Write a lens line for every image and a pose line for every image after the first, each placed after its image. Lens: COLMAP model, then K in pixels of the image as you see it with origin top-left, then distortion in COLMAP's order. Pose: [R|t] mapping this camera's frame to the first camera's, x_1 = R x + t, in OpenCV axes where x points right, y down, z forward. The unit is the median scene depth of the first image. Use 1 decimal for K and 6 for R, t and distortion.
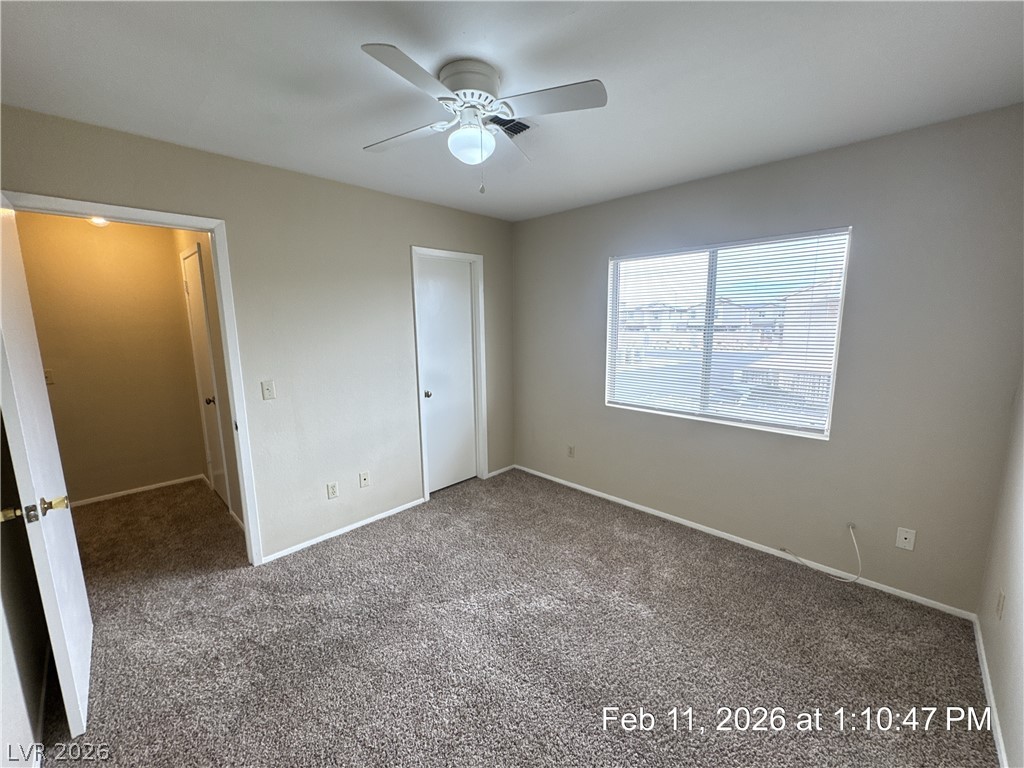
lens RADIAL K [[409.2, 0, 518.6], [0, 409.2, 382.6], [0, 0, 1]] dist [0.000492, -0.000268]
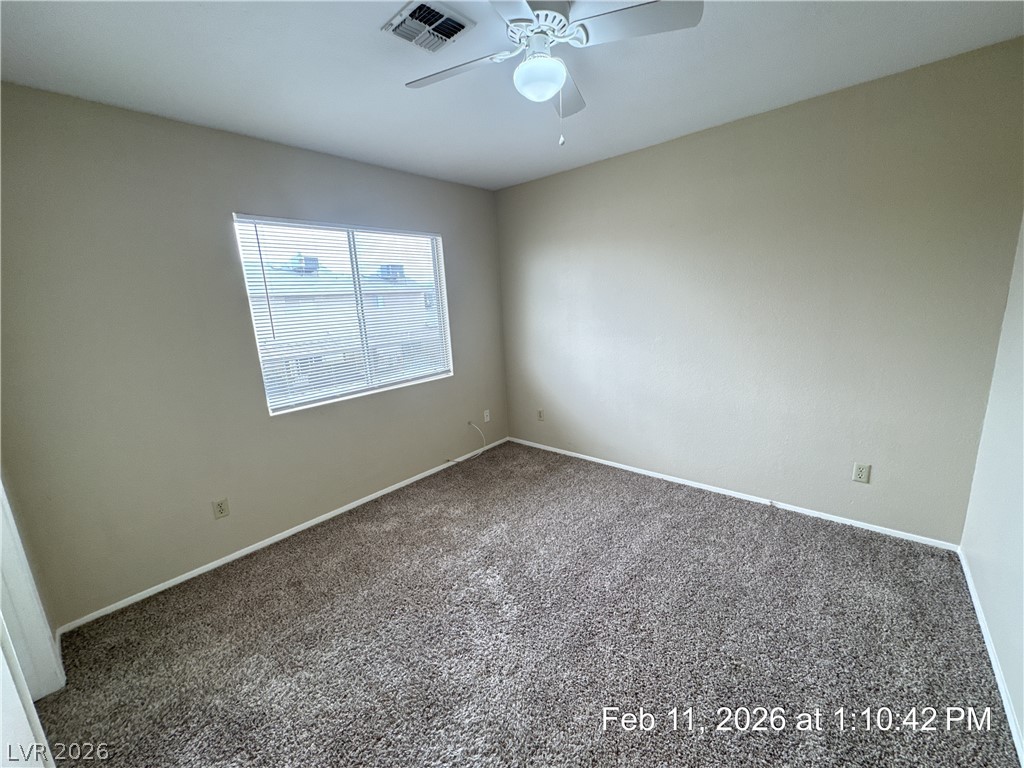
lens RADIAL K [[409.2, 0, 519.0], [0, 409.2, 385.4], [0, 0, 1]] dist [0.000492, -0.000268]
pose [[-0.057753, -0.199098, 0.978276, -0.662587], [0.195191, 0.958748, 0.206647, -0.079205], [-0.979063, 0.202885, -0.016508, 0.700810]]
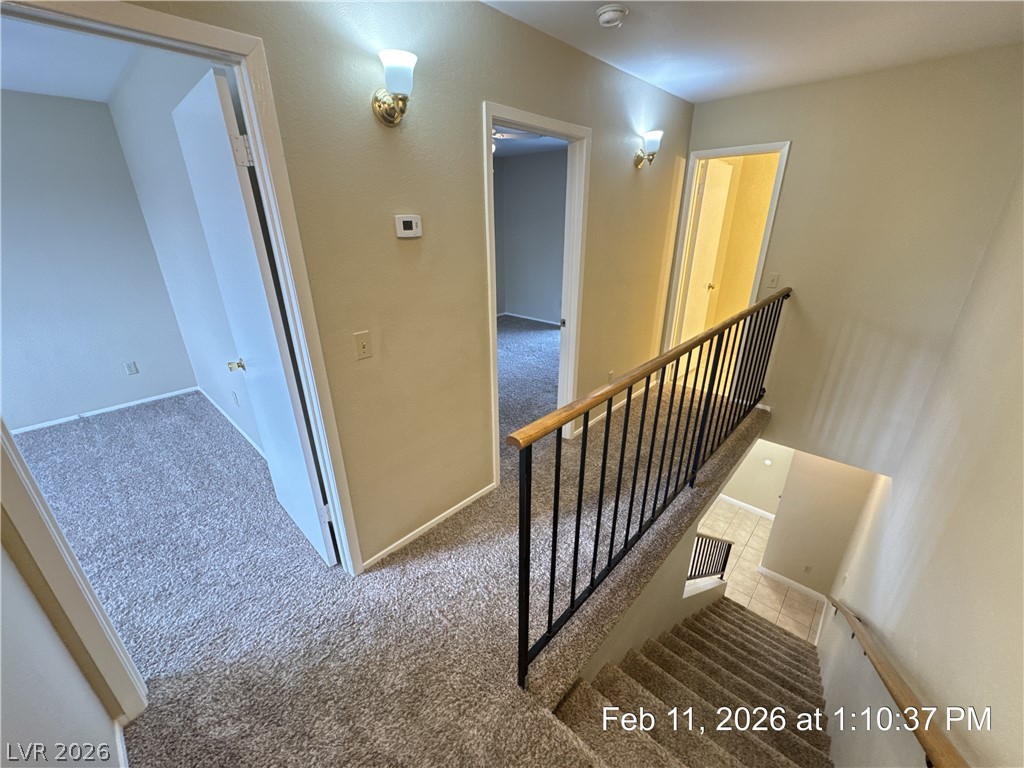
lens RADIAL K [[409.2, 0, 511.2], [0, 409.2, 383.1], [0, 0, 1]] dist [0.000492, -0.000268]
pose [[-0.999716, 0.019882, -0.013124, -1.043738], [0.010372, 0.859196, 0.511542, -0.191495], [0.021446, 0.511261, -0.859158, 1.129475]]
